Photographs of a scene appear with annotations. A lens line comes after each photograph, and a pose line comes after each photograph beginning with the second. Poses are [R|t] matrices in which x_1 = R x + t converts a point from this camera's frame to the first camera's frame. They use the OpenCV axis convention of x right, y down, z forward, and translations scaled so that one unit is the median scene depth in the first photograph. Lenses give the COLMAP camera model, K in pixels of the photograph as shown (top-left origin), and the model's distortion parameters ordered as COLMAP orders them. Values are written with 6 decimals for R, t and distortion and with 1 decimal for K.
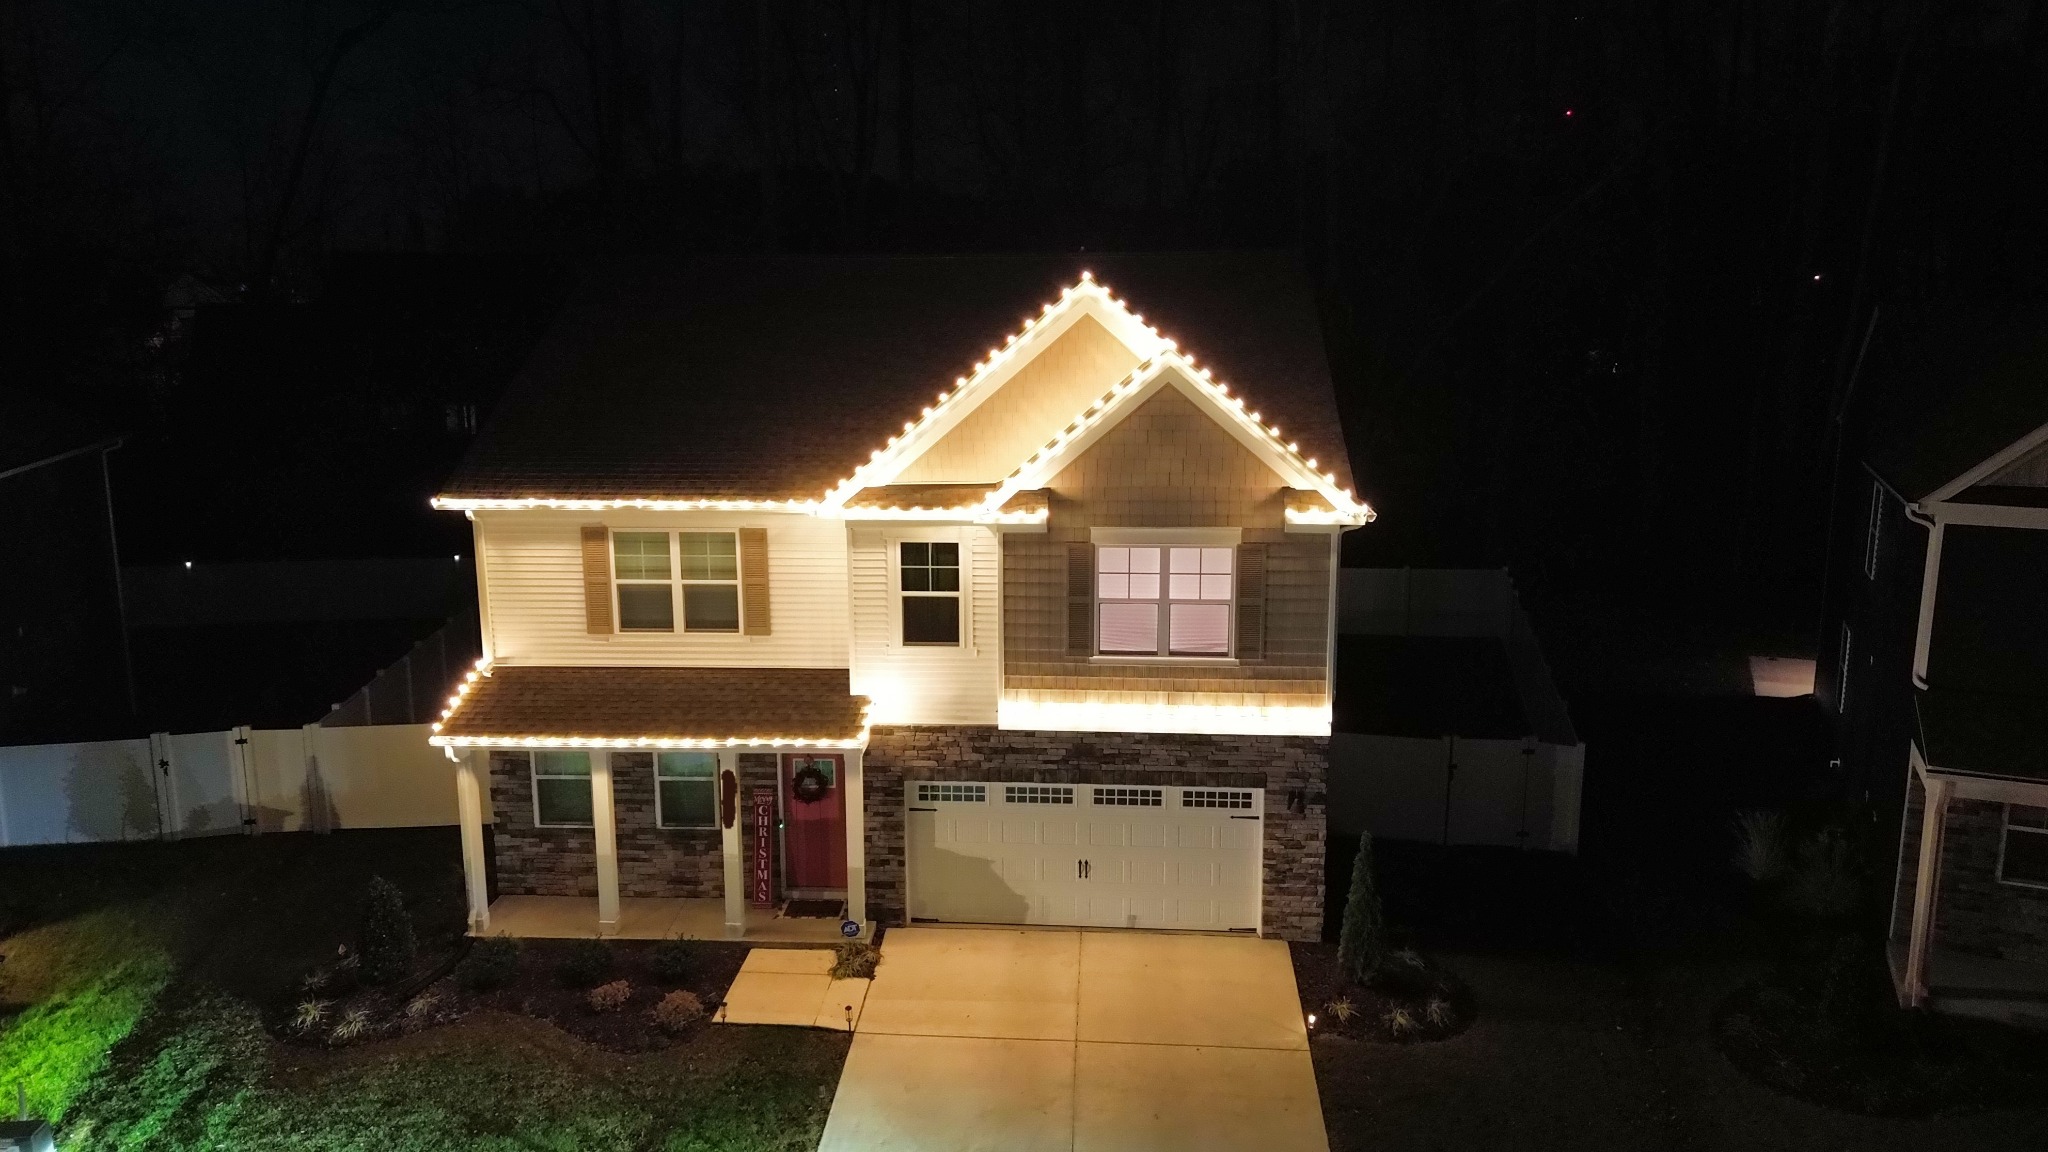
lens RADIAL K [[1444.4, 0, 1014.3], [0, 1444.4, 568.3], [0, 0, 1]] dist [0.080885, -0.079069]
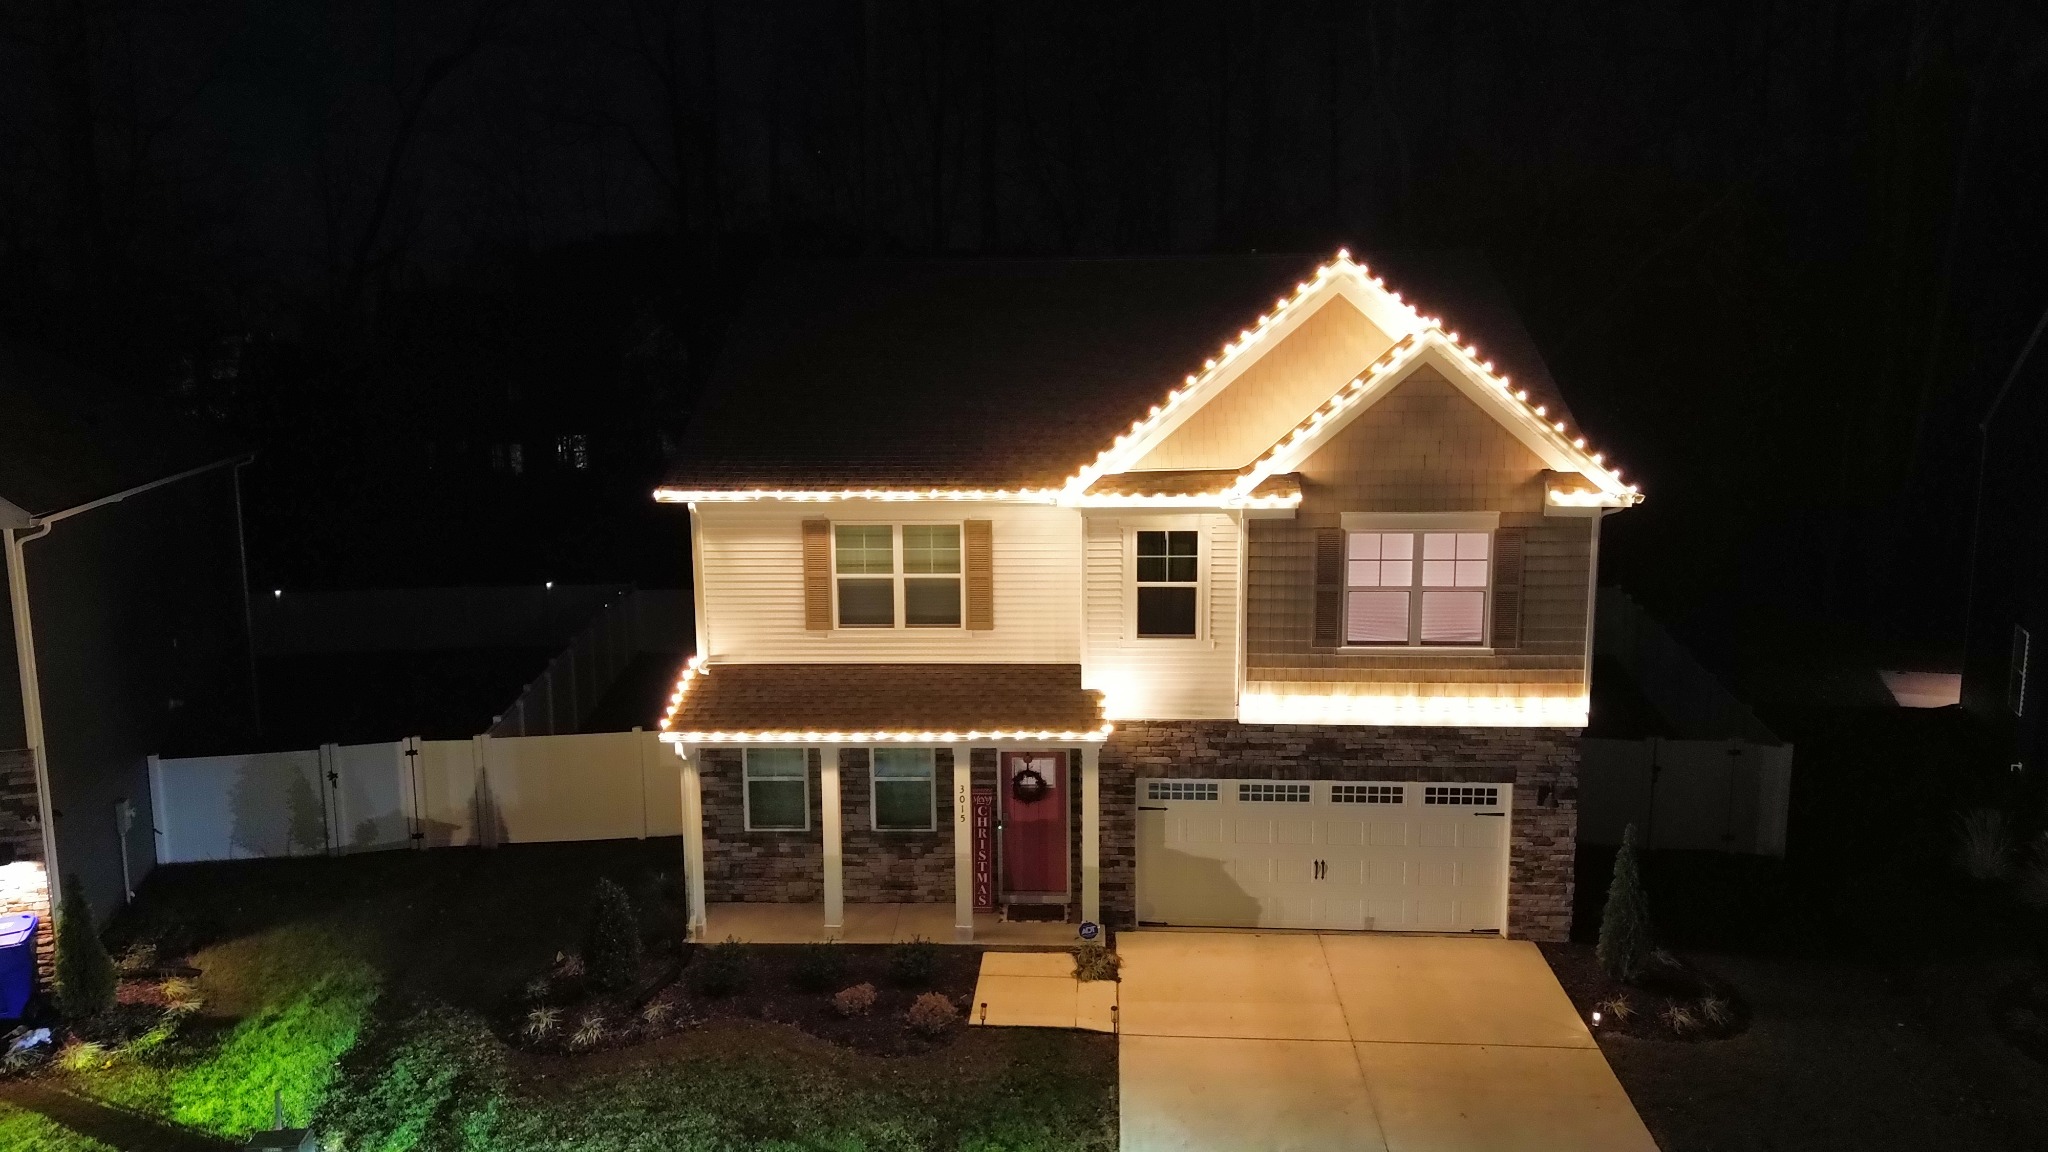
lens RADIAL K [[1424.6, 0, 1024.0], [0, 1424.6, 576.0], [0, 0, 1]] dist [0.093342, -0.103281]
pose [[0.999806, -0.005354, 0.018947, -0.172924], [0.005935, 0.999510, -0.030730, 0.041044], [-0.018774, 0.030837, 0.999348, 0.038848]]
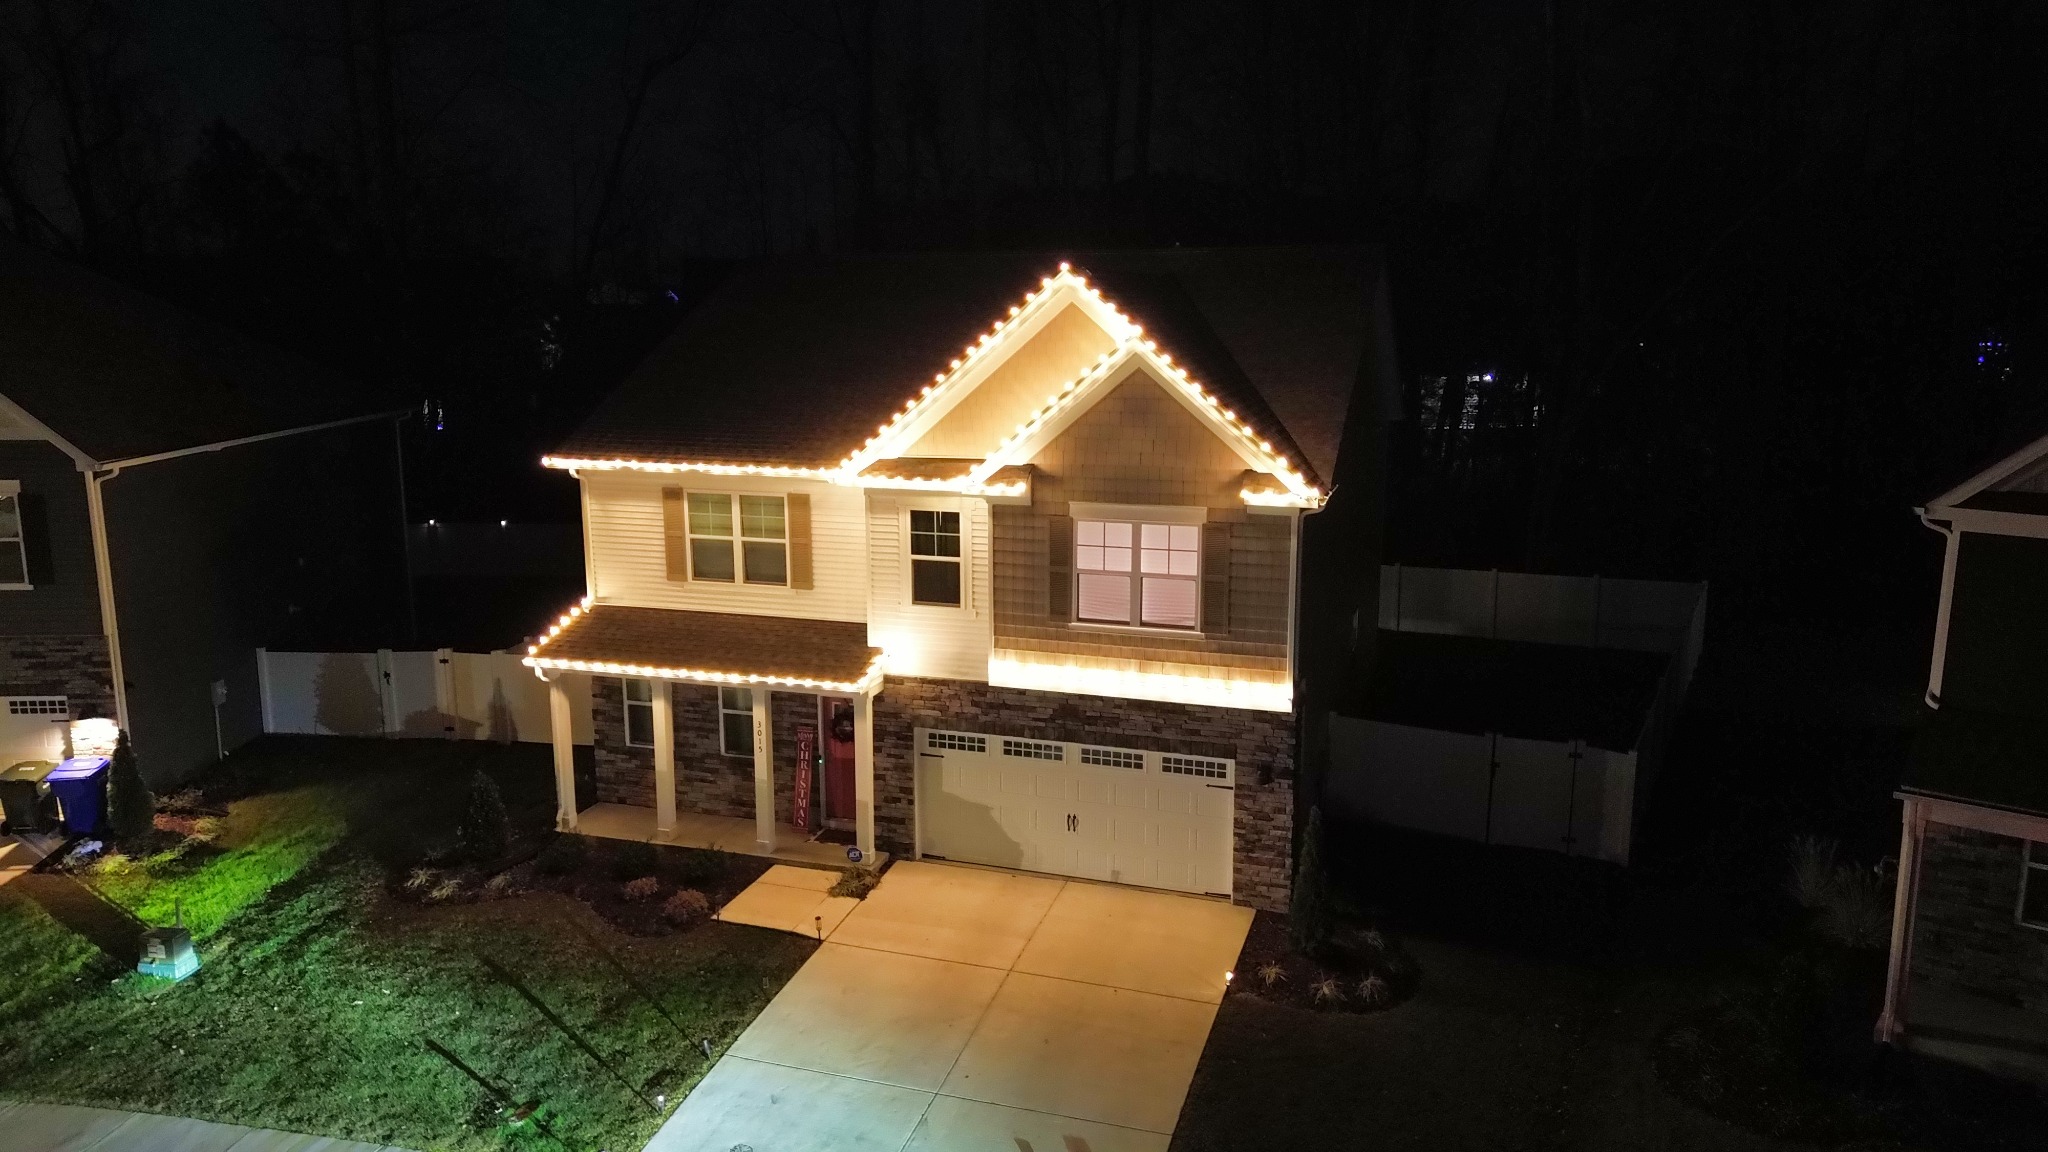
lens RADIAL K [[1424.6, 0, 1024.0], [0, 1424.6, 576.0], [0, 0, 1]] dist [0.093342, -0.103281]
pose [[0.968442, 0.050254, -0.244121, 0.271125], [-0.049419, 0.998733, 0.009546, 0.017592], [0.244291, 0.002819, 0.969698, -0.033864]]
